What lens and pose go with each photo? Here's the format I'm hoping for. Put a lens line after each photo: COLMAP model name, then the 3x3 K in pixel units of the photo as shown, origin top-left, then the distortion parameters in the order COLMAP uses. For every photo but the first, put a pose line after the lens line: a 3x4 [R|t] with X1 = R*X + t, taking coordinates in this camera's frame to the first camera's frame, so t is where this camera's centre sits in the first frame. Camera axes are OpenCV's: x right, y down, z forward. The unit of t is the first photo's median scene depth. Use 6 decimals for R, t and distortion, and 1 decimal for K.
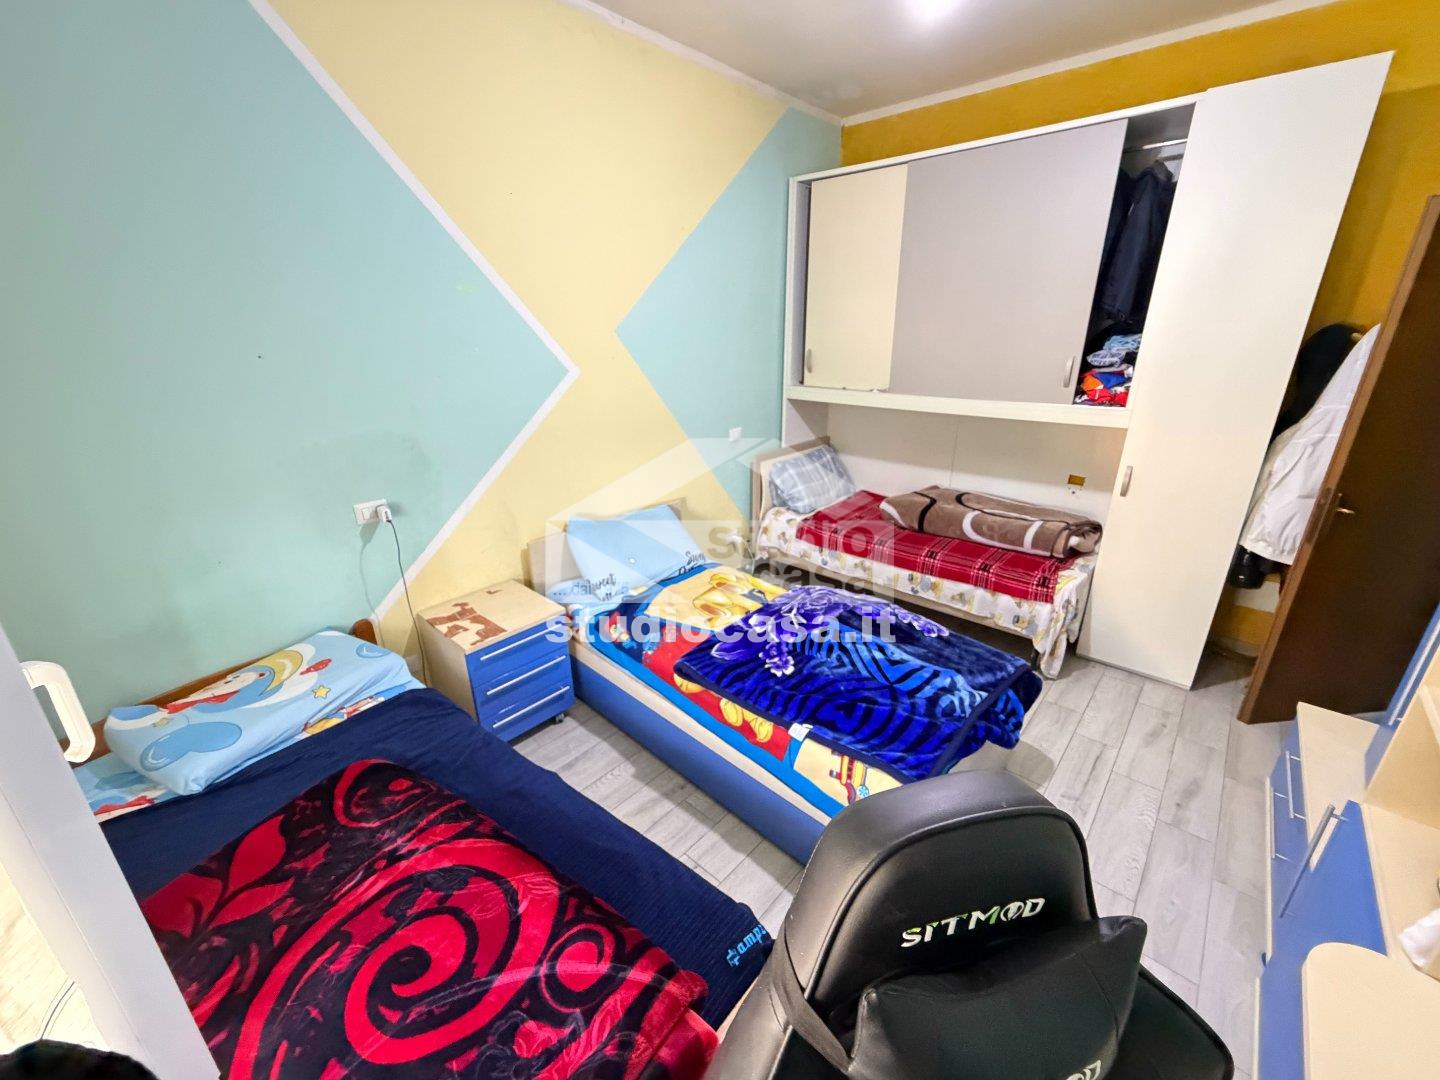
lens RADIAL K [[576.1, 0, 713.5], [0, 576.1, 539.9], [0, 0, 1]] dist [-0.000813, -0.000546]
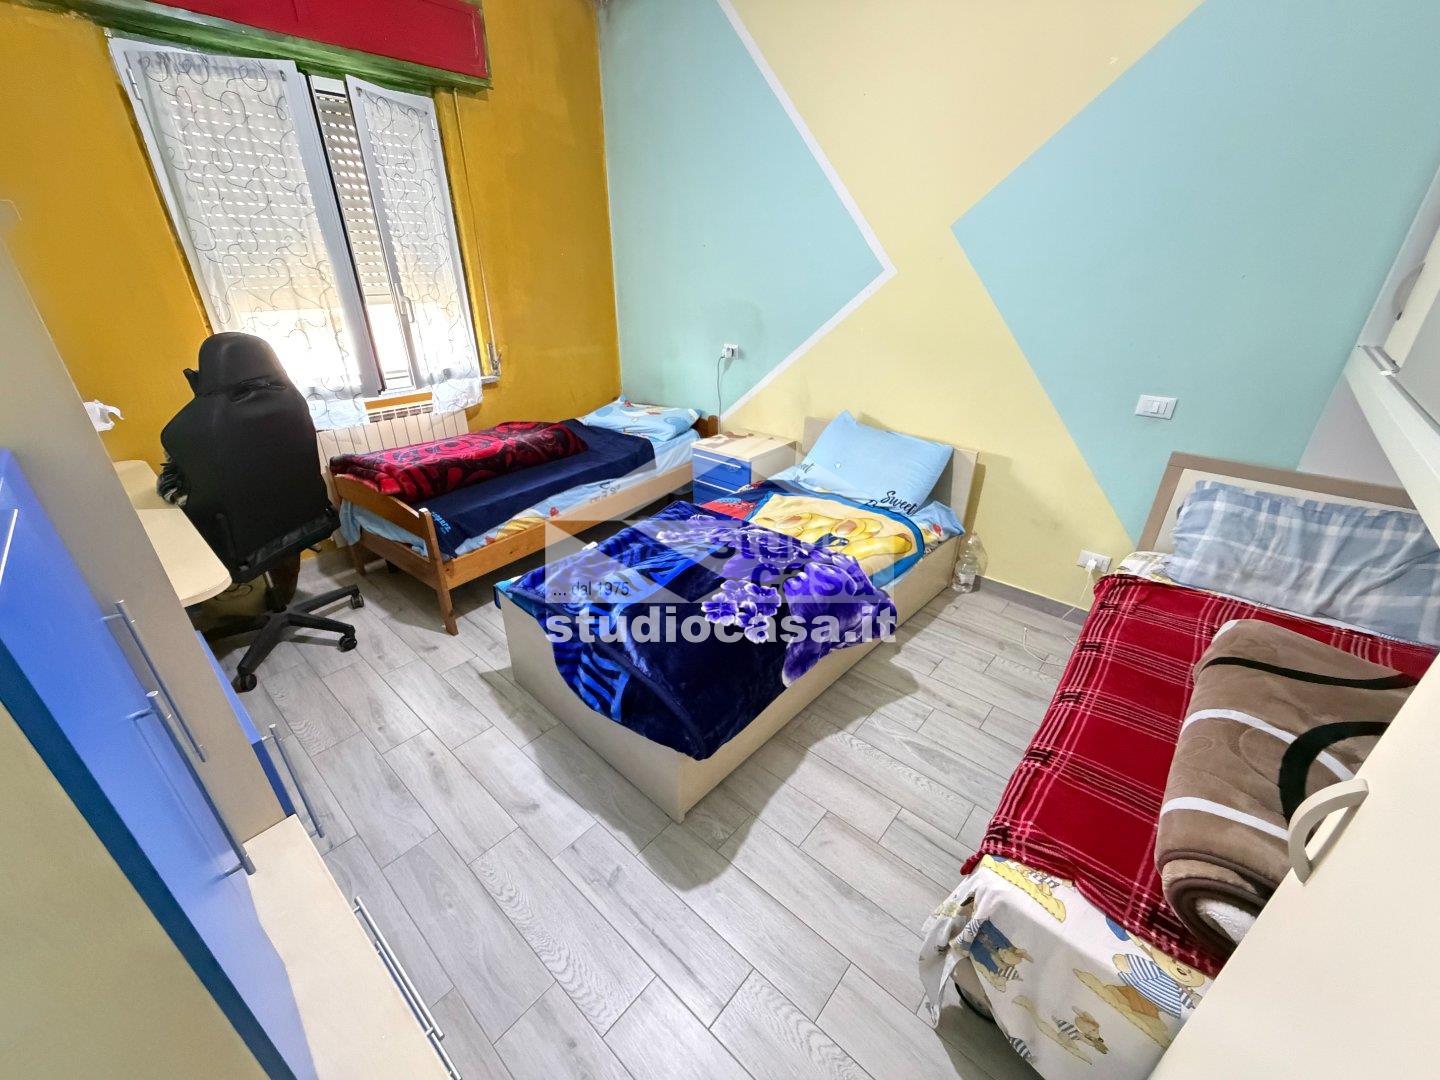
lens RADIAL K [[576.1, 0, 713.5], [0, 576.1, 539.9], [0, 0, 1]] dist [-0.000813, -0.000546]
pose [[0.013233, 0.450267, -0.892796, 0.895788], [-0.347582, 0.839264, 0.418118, -0.219718], [0.937556, 0.304787, 0.167611, 0.717113]]
